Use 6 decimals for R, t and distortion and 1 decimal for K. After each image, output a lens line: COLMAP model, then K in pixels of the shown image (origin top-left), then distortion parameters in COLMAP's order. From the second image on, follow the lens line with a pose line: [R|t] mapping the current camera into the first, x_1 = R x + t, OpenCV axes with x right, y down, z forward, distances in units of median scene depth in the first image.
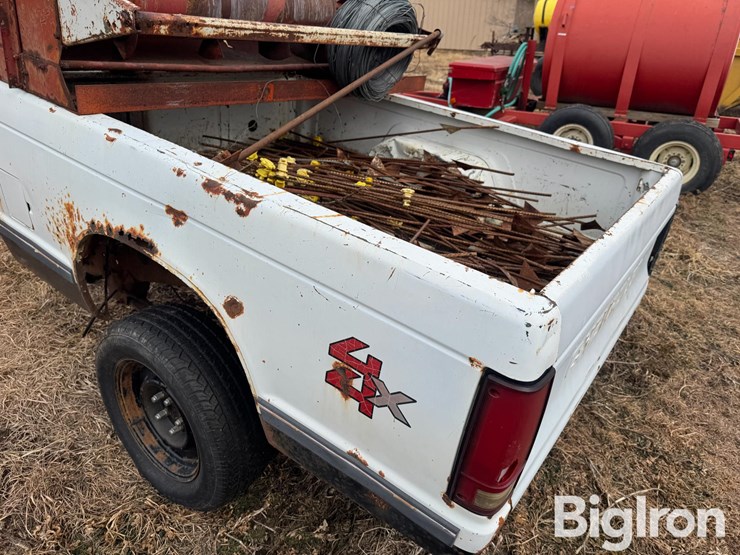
lens RADIAL K [[528.5, 0, 375.2], [0, 528.5, 278.7], [0, 0, 1]] dist [0.045945, -0.057697]
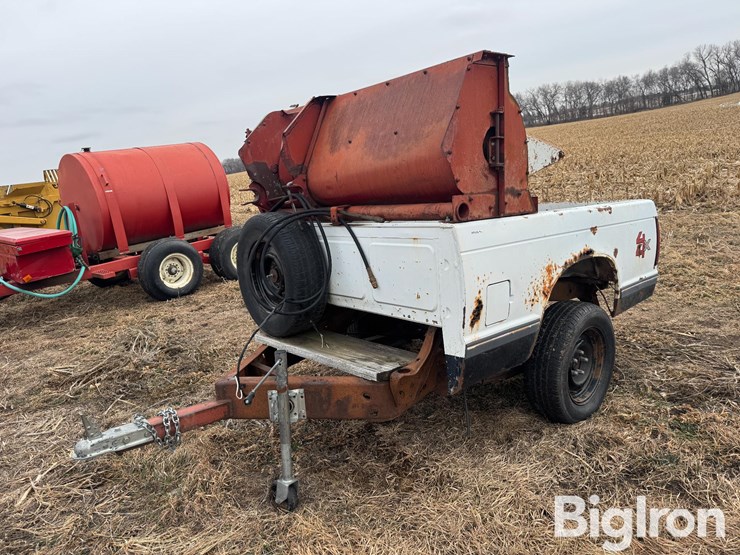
lens RADIAL K [[528.5, 0, 357.3], [0, 528.5, 269.1], [0, 0, 1]] dist [0.045945, -0.057697]
pose [[0.231661, -0.289400, 0.928752, -2.153838], [0.539810, 0.832490, 0.124759, -0.630190], [-0.809282, 0.472448, 0.349077, 0.874797]]
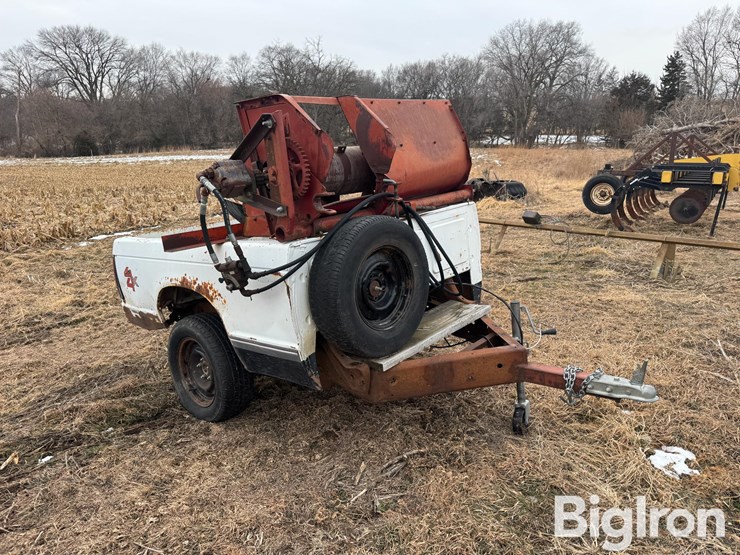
lens RADIAL K [[528.5, 0, 386.6], [0, 528.5, 278.5], [0, 0, 1]] dist [0.045945, -0.057697]
pose [[-0.995383, -0.054760, 0.078824, -0.652903], [0.010633, 0.753297, 0.657595, -1.640234], [-0.095388, 0.655397, -0.749237, 2.990138]]
